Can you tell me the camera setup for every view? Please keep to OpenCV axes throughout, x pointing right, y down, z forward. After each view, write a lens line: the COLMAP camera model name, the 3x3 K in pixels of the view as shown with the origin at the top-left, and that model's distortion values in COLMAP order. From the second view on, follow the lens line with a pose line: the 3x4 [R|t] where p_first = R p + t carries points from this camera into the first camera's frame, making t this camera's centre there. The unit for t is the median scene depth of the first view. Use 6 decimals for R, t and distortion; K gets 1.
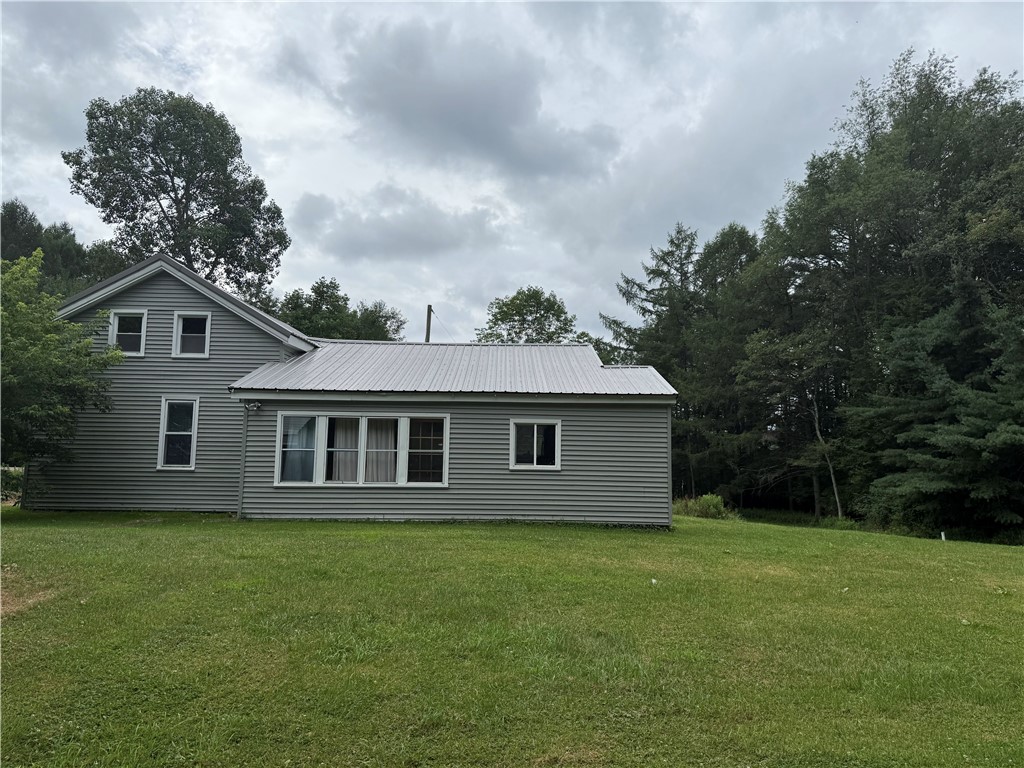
lens RADIAL K [[727.3, 0, 510.9], [0, 727.3, 383.7], [0, 0, 1]] dist [0.041812, -0.041654]
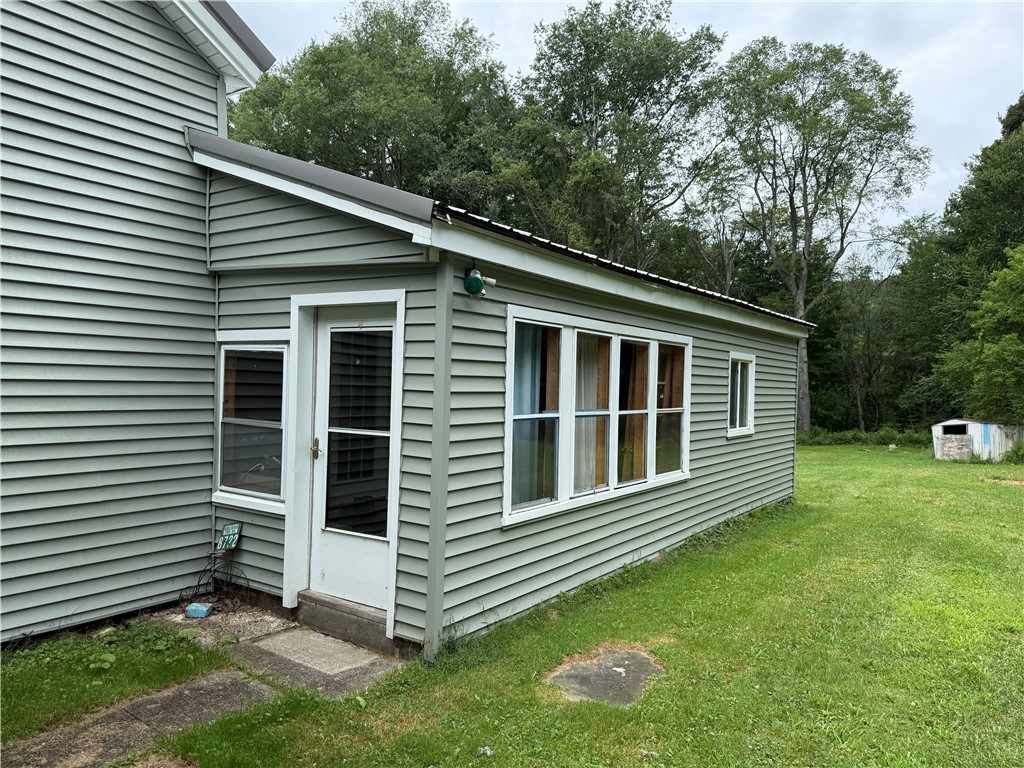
lens RADIAL K [[727.3, 0, 516.8], [0, 727.3, 392.3], [0, 0, 1]] dist [0.041812, -0.041654]
pose [[0.589077, -0.008346, 0.808034, -0.570331], [-0.099064, 0.991658, 0.082462, 0.048225], [-0.801982, -0.128623, 0.583336, 0.774591]]
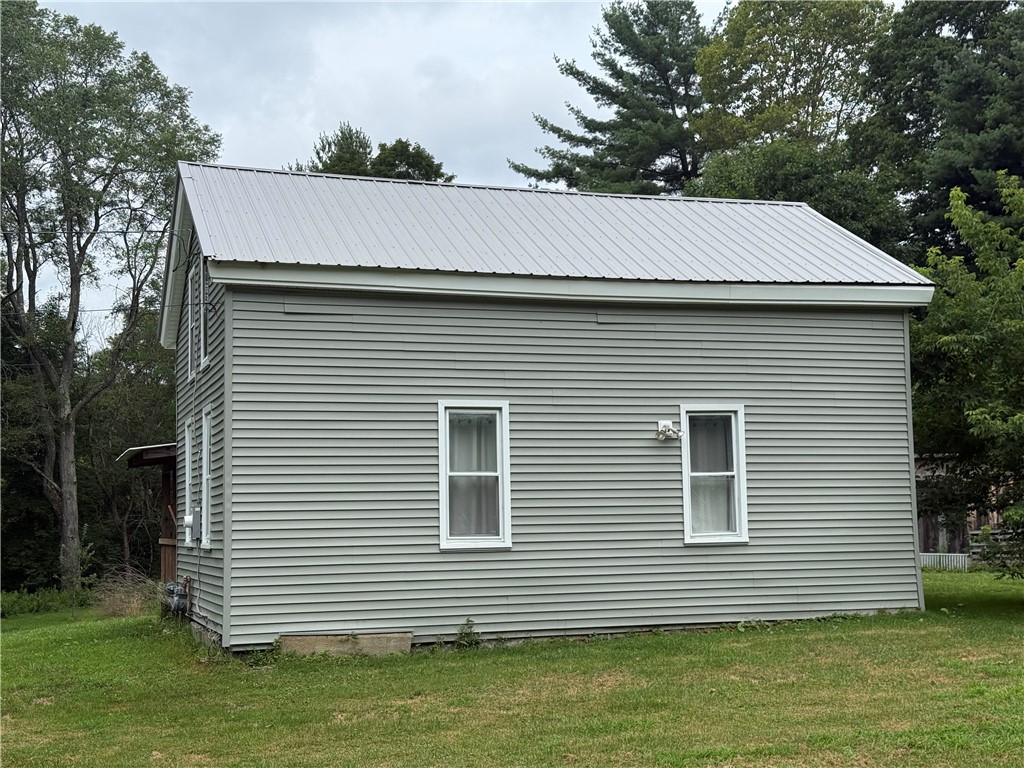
lens RADIAL K [[1455.9, 0, 513.7], [0, 1455.9, 381.4], [0, 0, 1]] dist [0.116546, 0.000000]
pose [[-0.300346, 0.085517, 0.949989, -1.820435], [-0.085439, 0.989557, -0.116090, 0.166024], [-0.949996, -0.116033, -0.289903, 1.785465]]
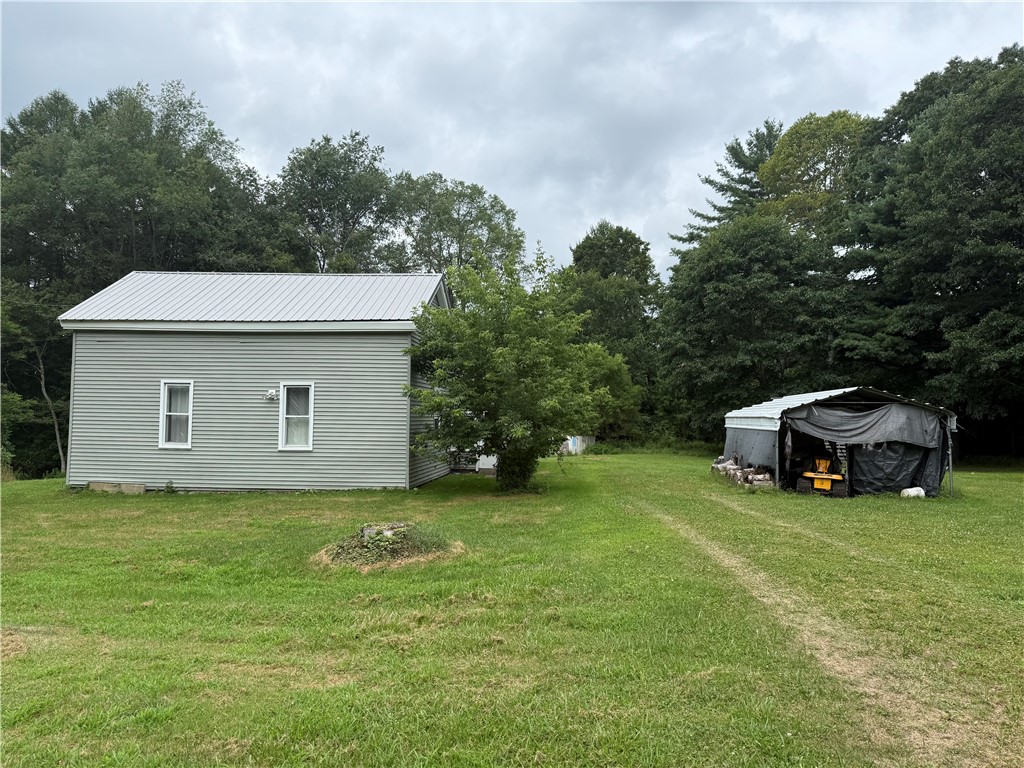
lens RADIAL K [[727.3, 0, 509.4], [0, 727.3, 392.3], [0, 0, 1]] dist [0.041812, -0.041654]
pose [[0.119369, 0.022276, 0.992600, -1.883010], [-0.117647, 0.993022, -0.008138, 0.018789], [-0.985855, -0.115805, 0.121157, 0.797469]]
